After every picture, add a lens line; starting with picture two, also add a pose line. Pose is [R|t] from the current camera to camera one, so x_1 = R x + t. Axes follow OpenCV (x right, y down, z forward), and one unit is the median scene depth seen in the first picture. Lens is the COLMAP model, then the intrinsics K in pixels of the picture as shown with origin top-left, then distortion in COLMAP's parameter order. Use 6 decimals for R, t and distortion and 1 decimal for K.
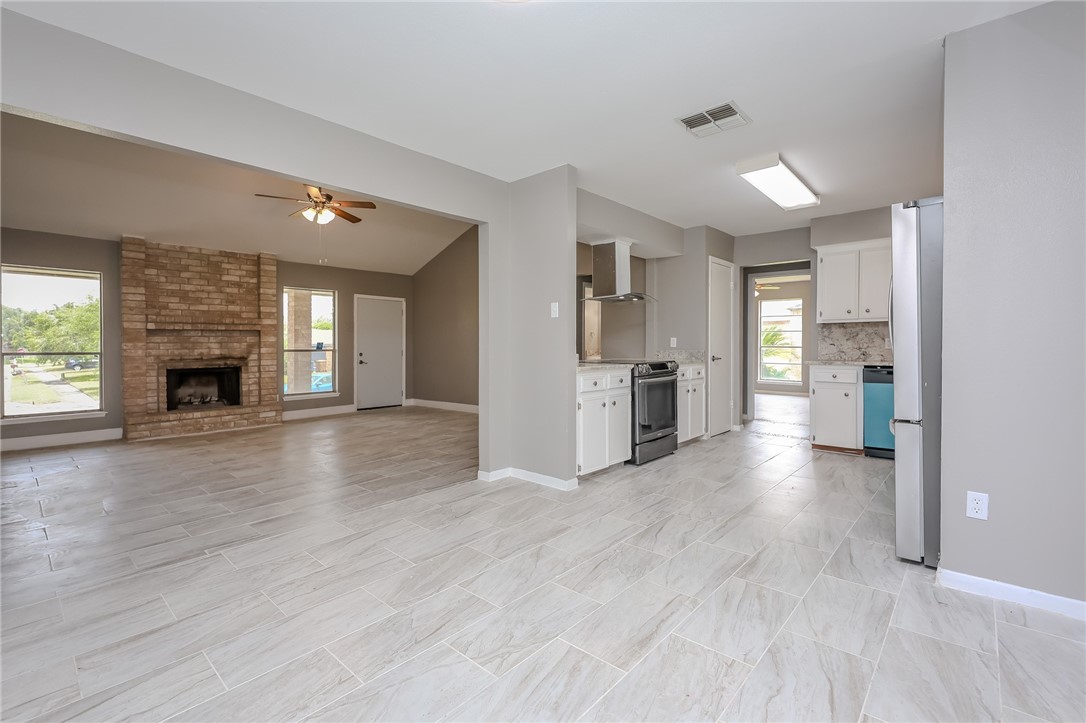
lens RADIAL K [[479.0, 0, 541.5], [0, 479.0, 350.2], [0, 0, 1]] dist [0.001139, 0.000300]
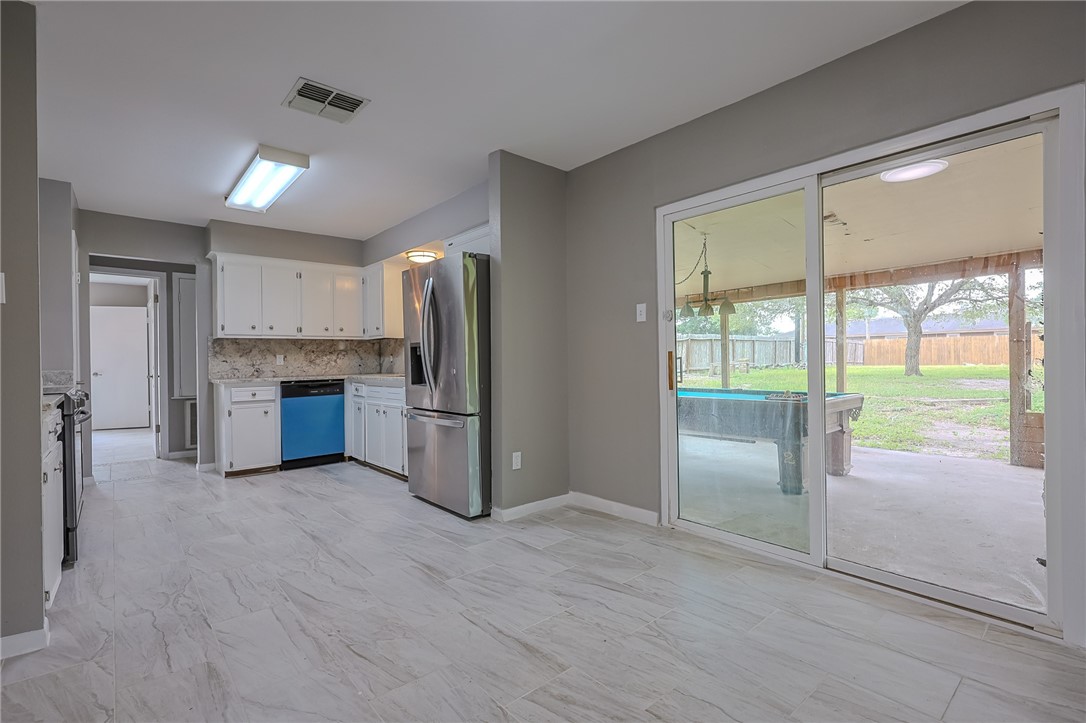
lens RADIAL K [[506.1, 0, 540.9], [0, 506.1, 362.5], [0, 0, 1]] dist [-0.000057, 0.000229]
pose [[0.132518, -0.004495, 0.991170, -0.216305], [0.021913, 0.999759, 0.001604, 0.001409], [-0.990938, 0.021506, 0.132585, 0.213076]]
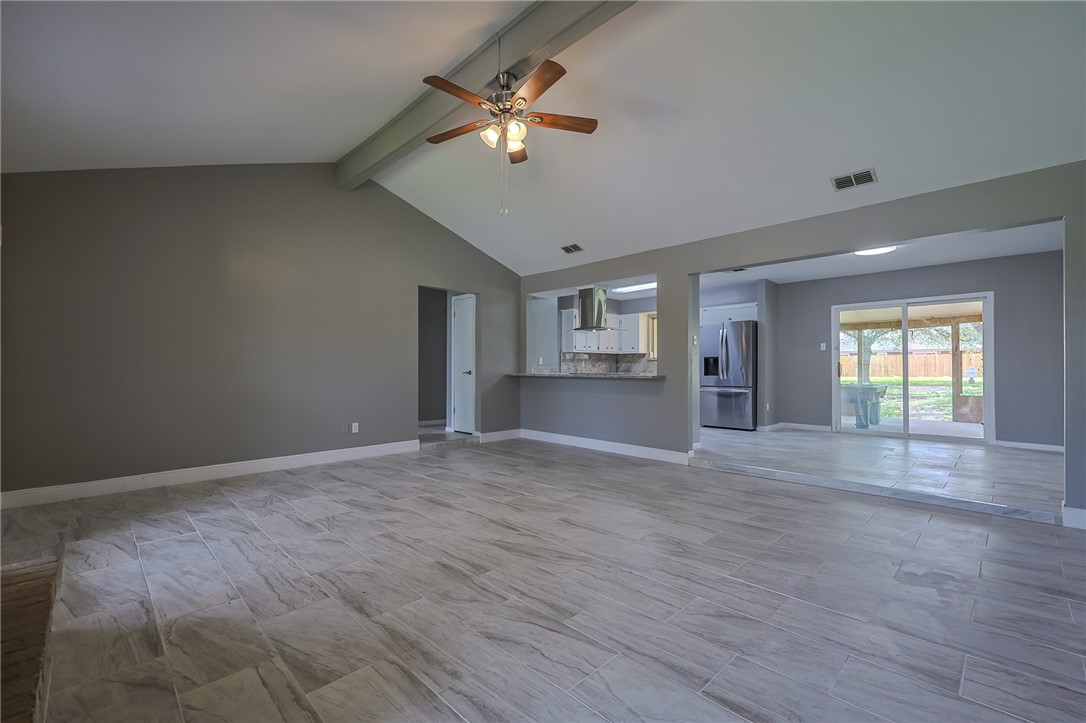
lens RADIAL K [[460.8, 0, 534.9], [0, 460.8, 365.1], [0, 0, 1]] dist [-0.002353, -0.000223]
pose [[0.076591, 0.013574, 0.996970, -0.860554], [0.008052, 0.999866, -0.014232, 0.010846], [-0.997030, 0.009118, 0.076472, 0.774633]]
